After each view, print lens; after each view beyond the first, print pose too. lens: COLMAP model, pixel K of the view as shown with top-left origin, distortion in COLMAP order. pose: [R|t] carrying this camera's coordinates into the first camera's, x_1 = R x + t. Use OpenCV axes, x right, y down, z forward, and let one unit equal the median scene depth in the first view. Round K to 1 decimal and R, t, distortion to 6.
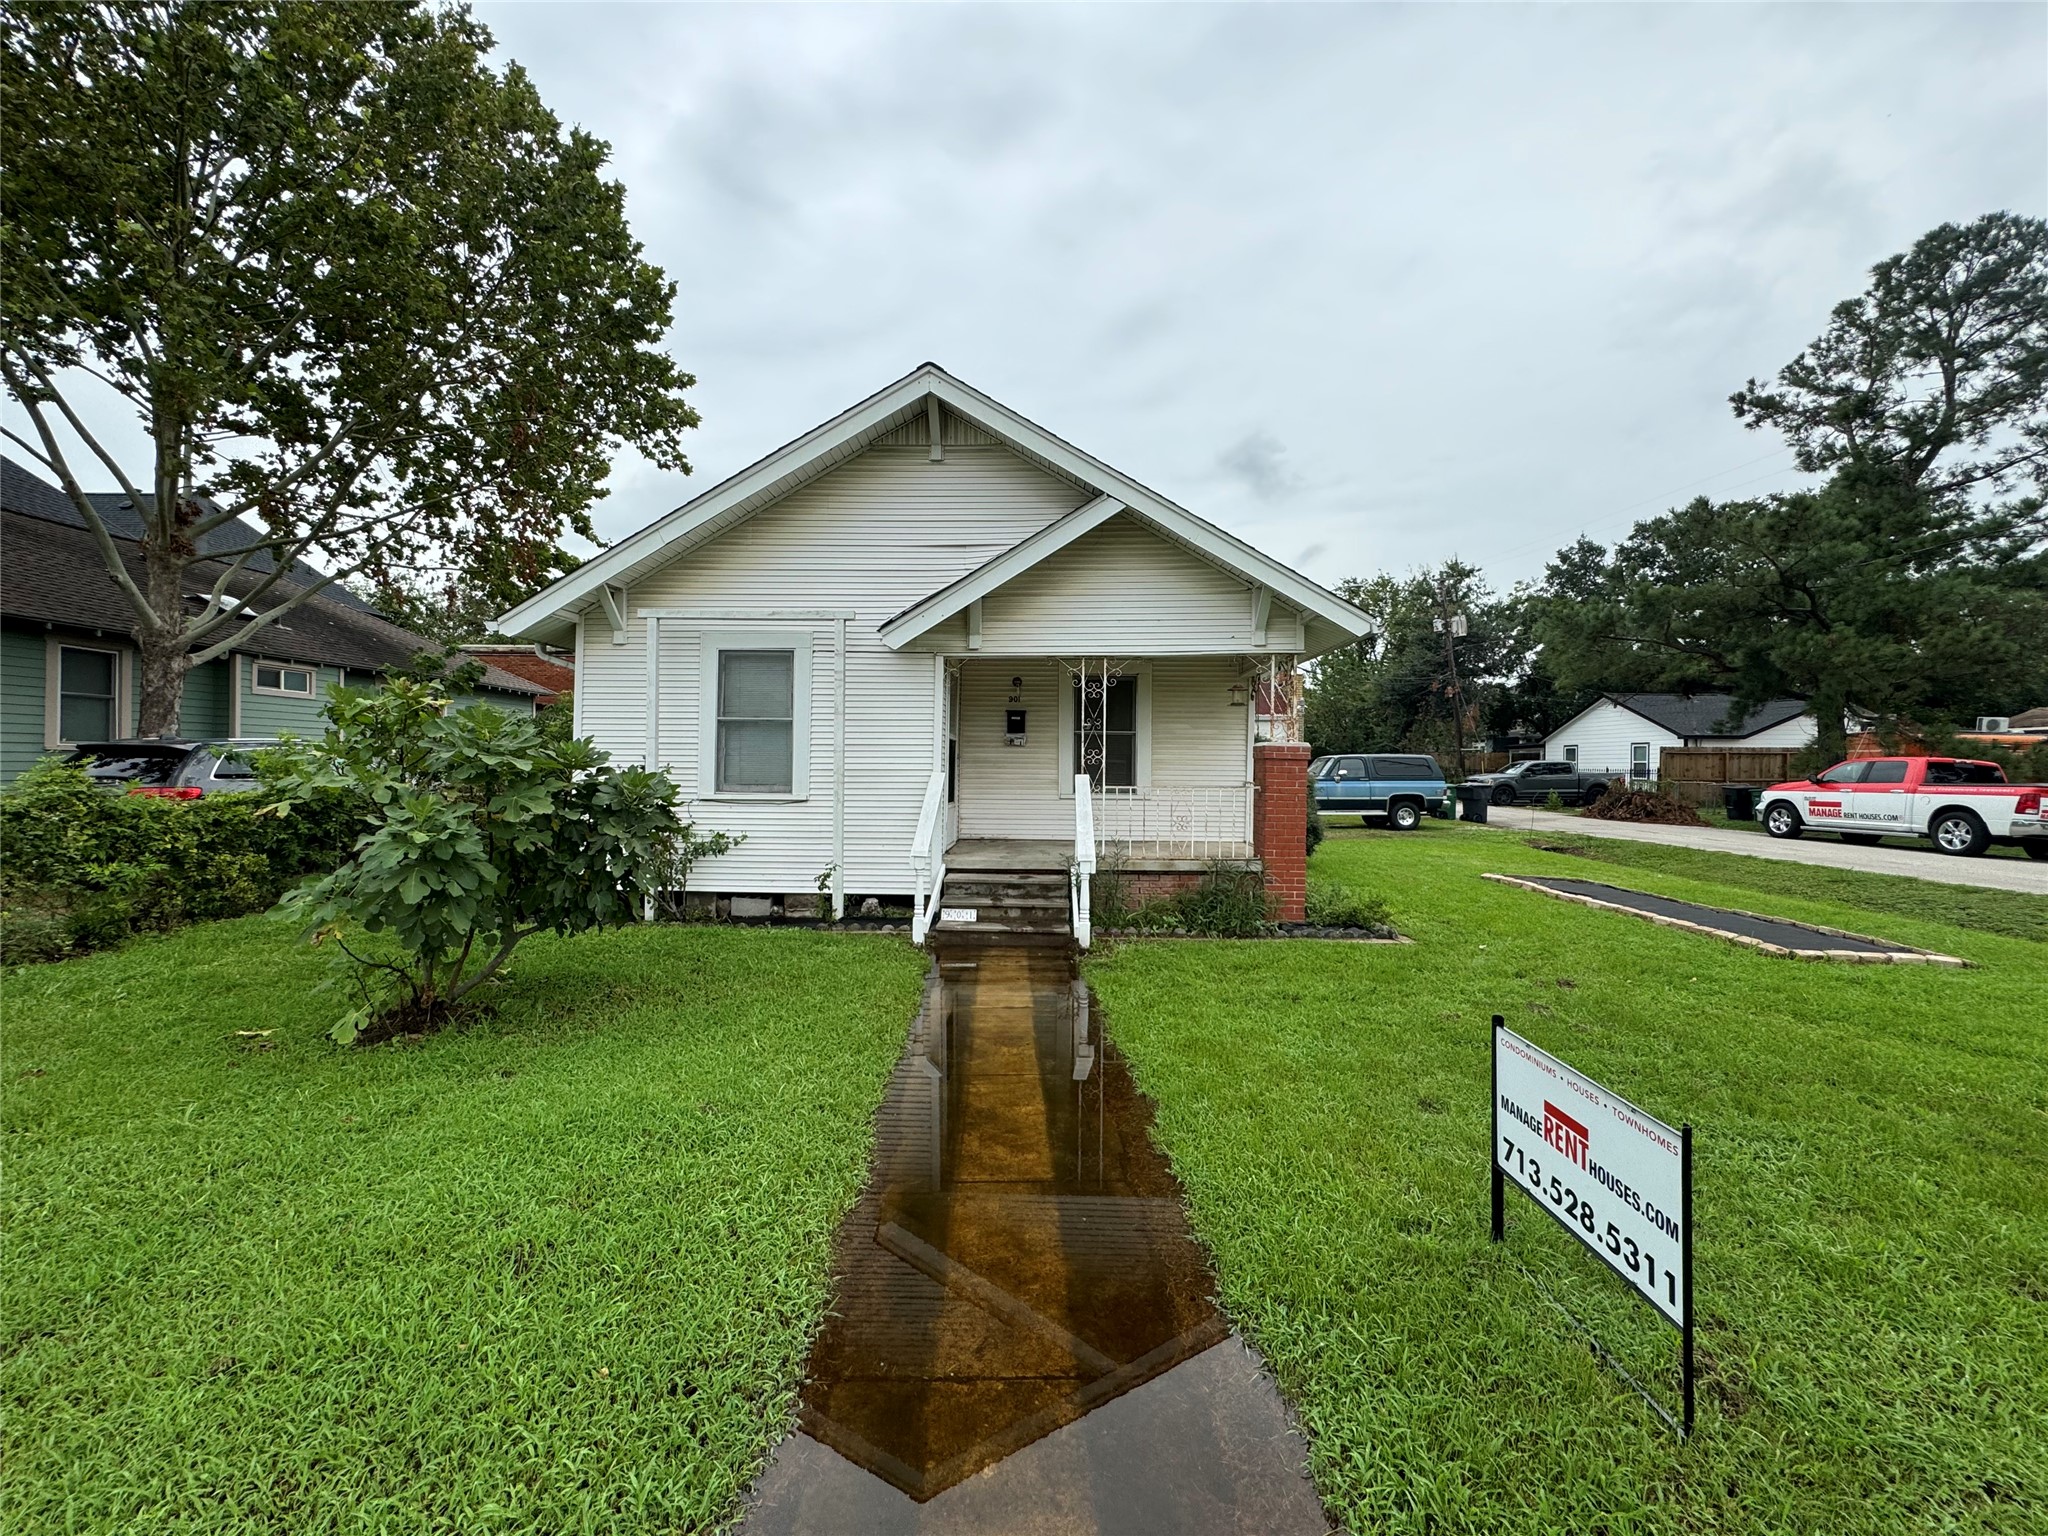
lens RADIAL K [[820.1, 0, 1025.8], [0, 820.1, 767.3], [0, 0, 1]] dist [-0.004807, 0.000223]
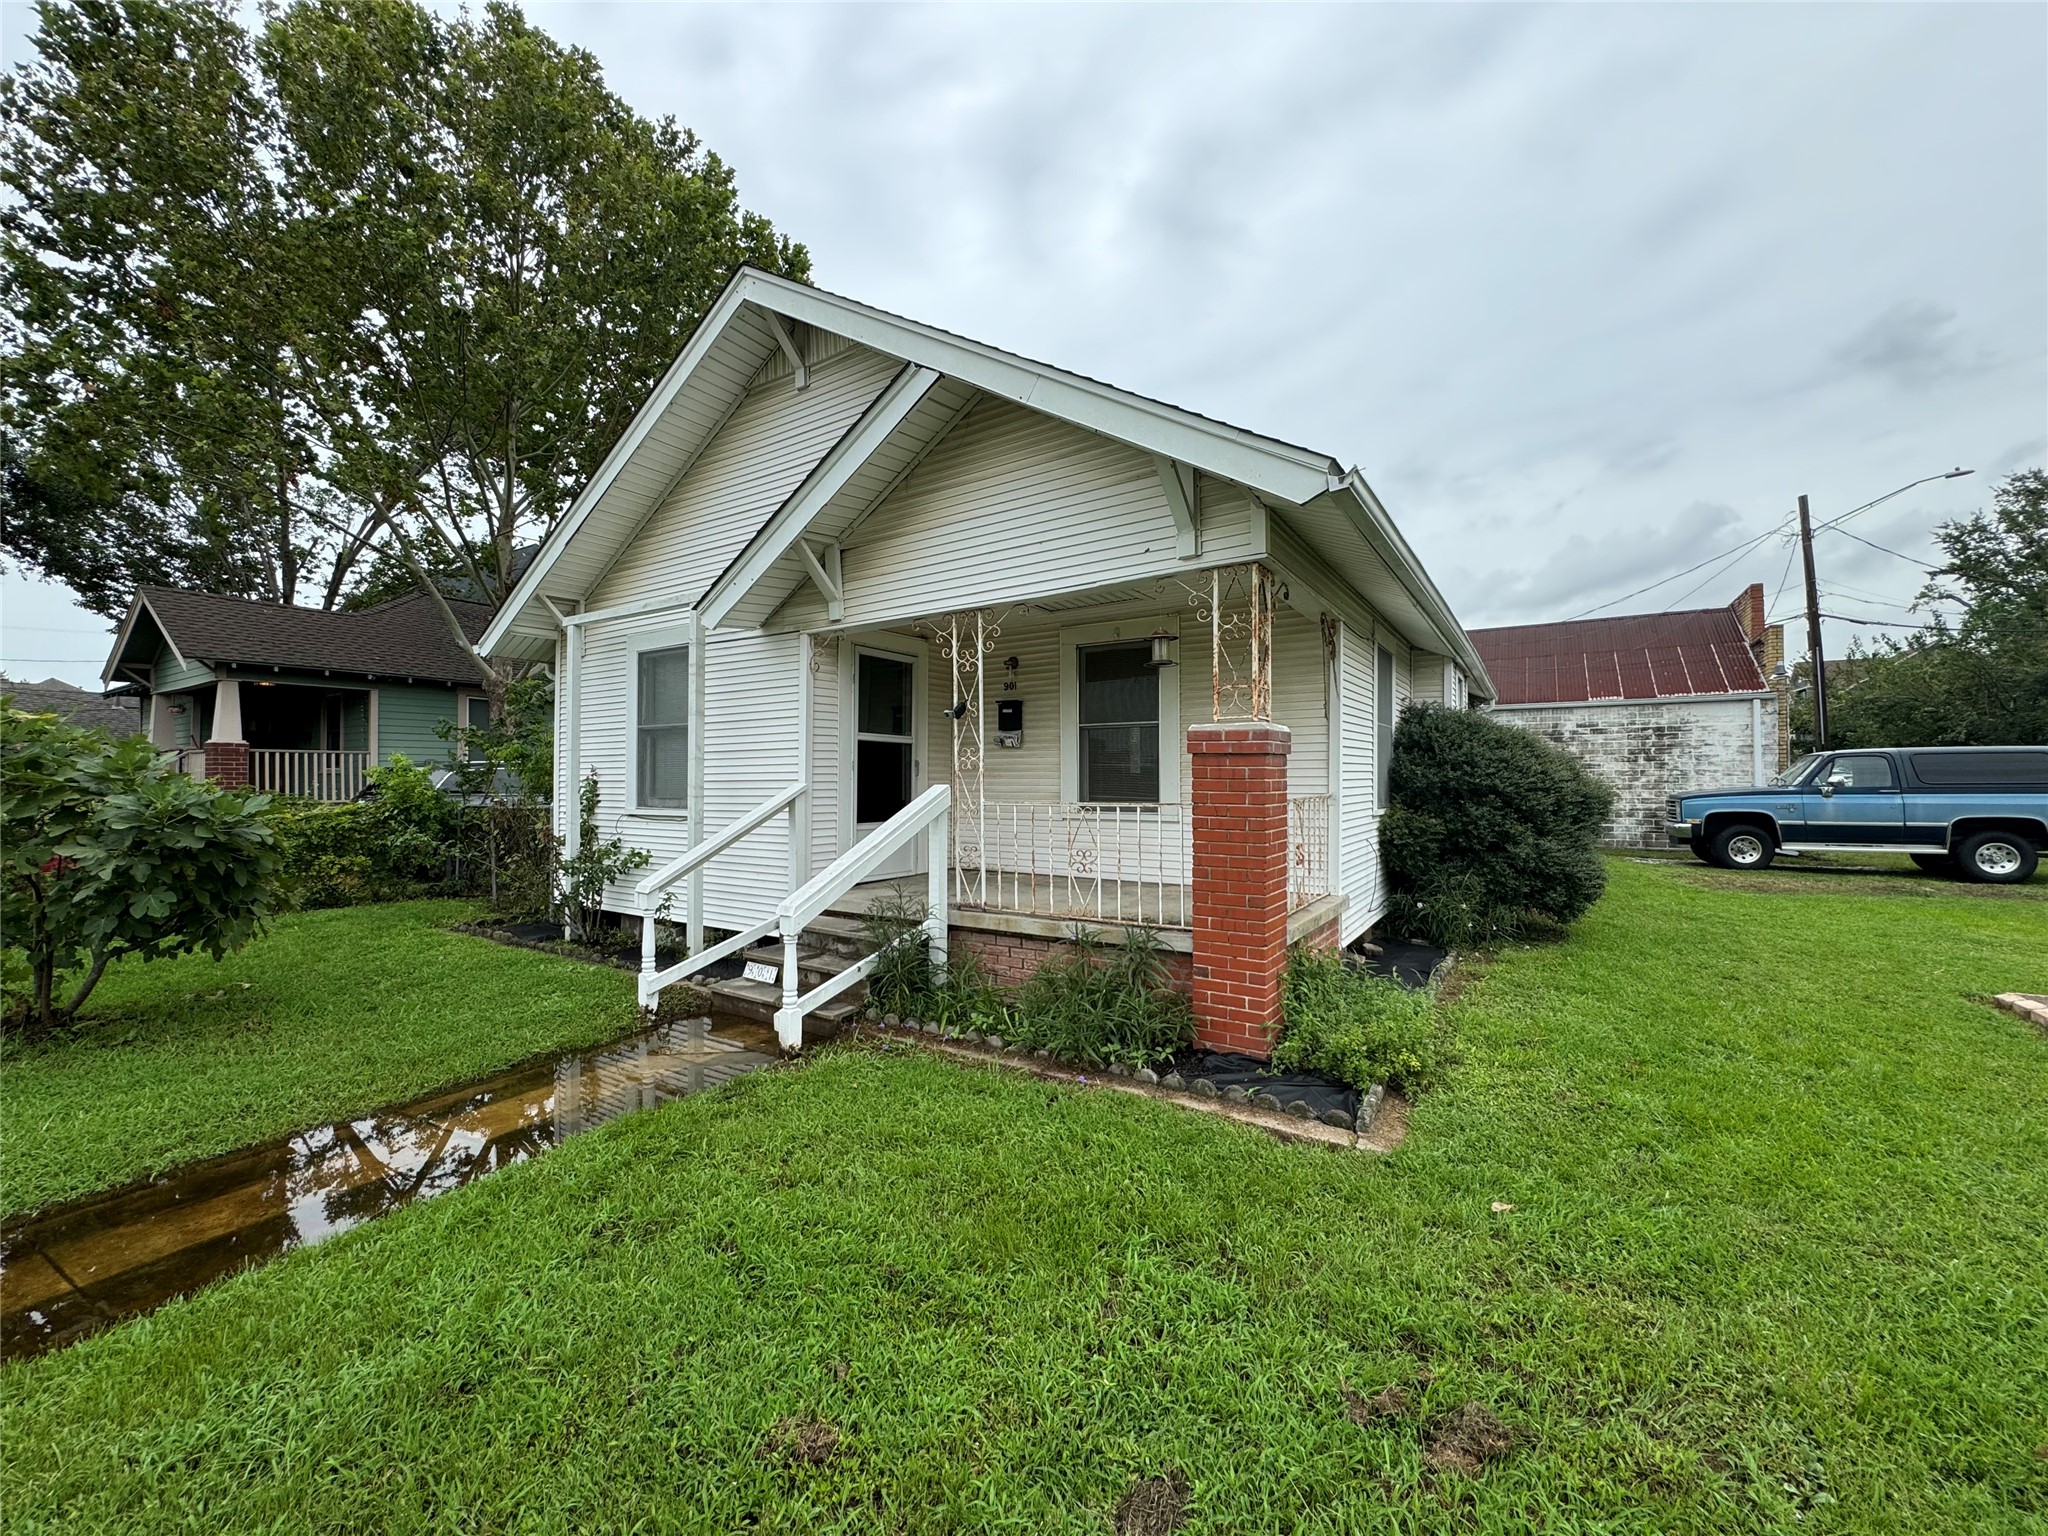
lens RADIAL K [[820.1, 0, 1025.0], [0, 820.1, 762.4], [0, 0, 1]] dist [-0.004807, 0.000223]
pose [[0.847246, -0.022664, -0.530717, 0.261706], [0.009610, 0.999580, -0.027346, 0.005466], [0.531114, 0.018069, 0.847108, 0.244172]]
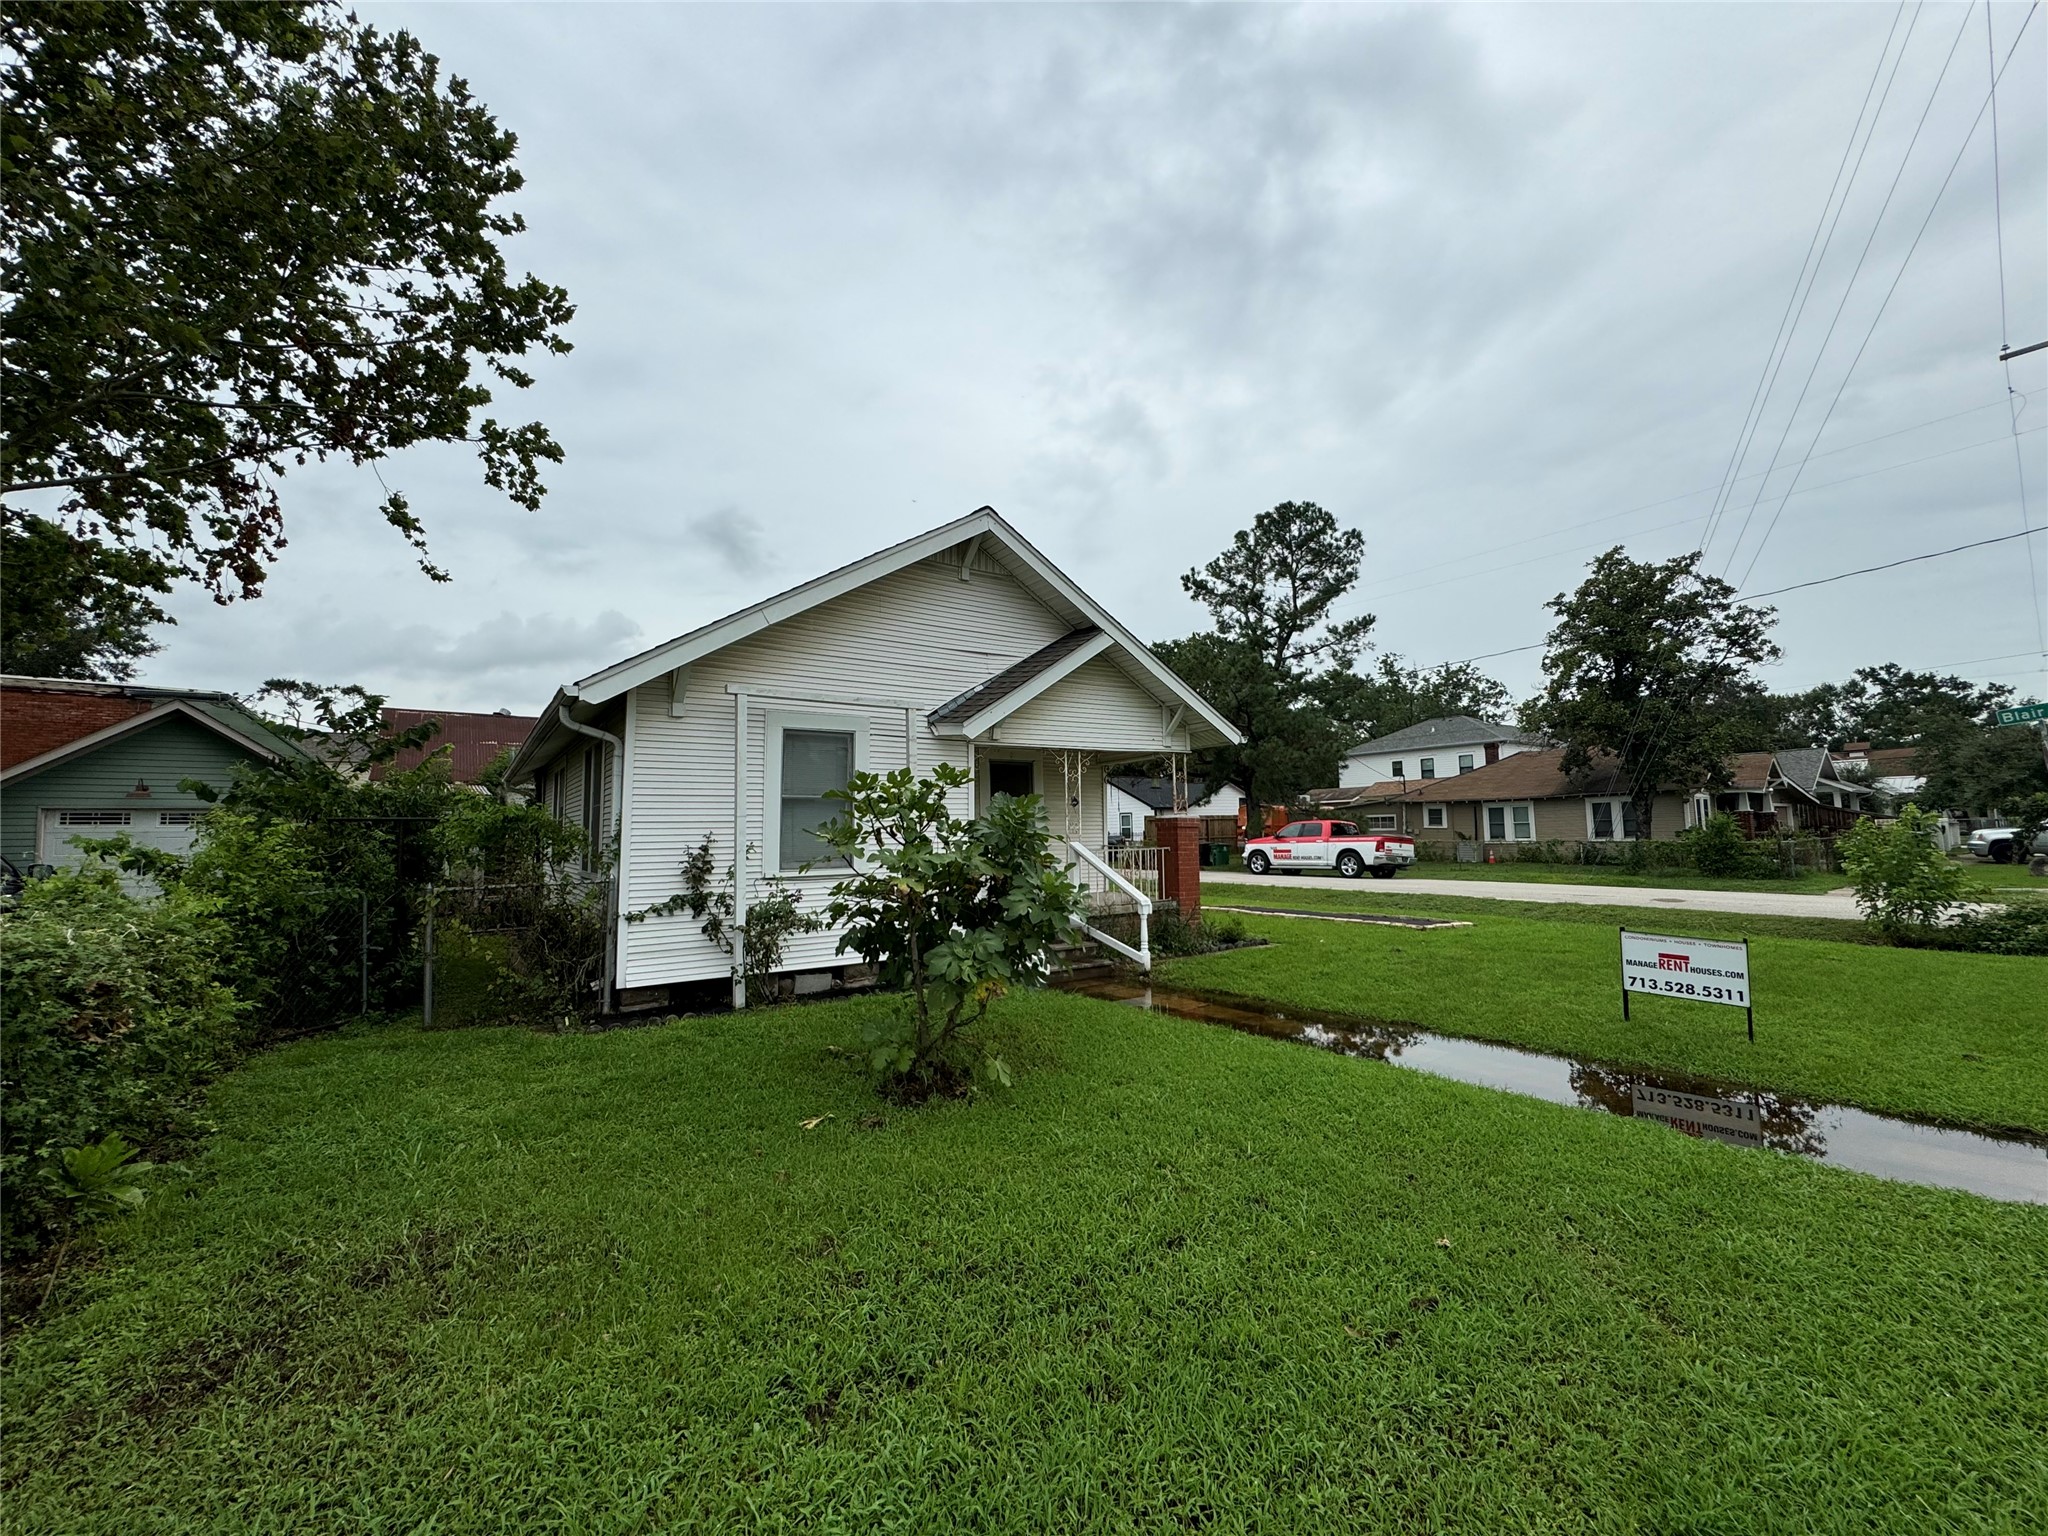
lens RADIAL K [[820.1, 0, 1023.4], [0, 820.1, 762.3], [0, 0, 1]] dist [-0.004807, 0.000223]
pose [[0.811774, 0.028564, 0.583272, -0.393607], [0.026376, 0.995990, -0.085485, -0.003971], [-0.583375, 0.084779, 0.807766, 0.005093]]
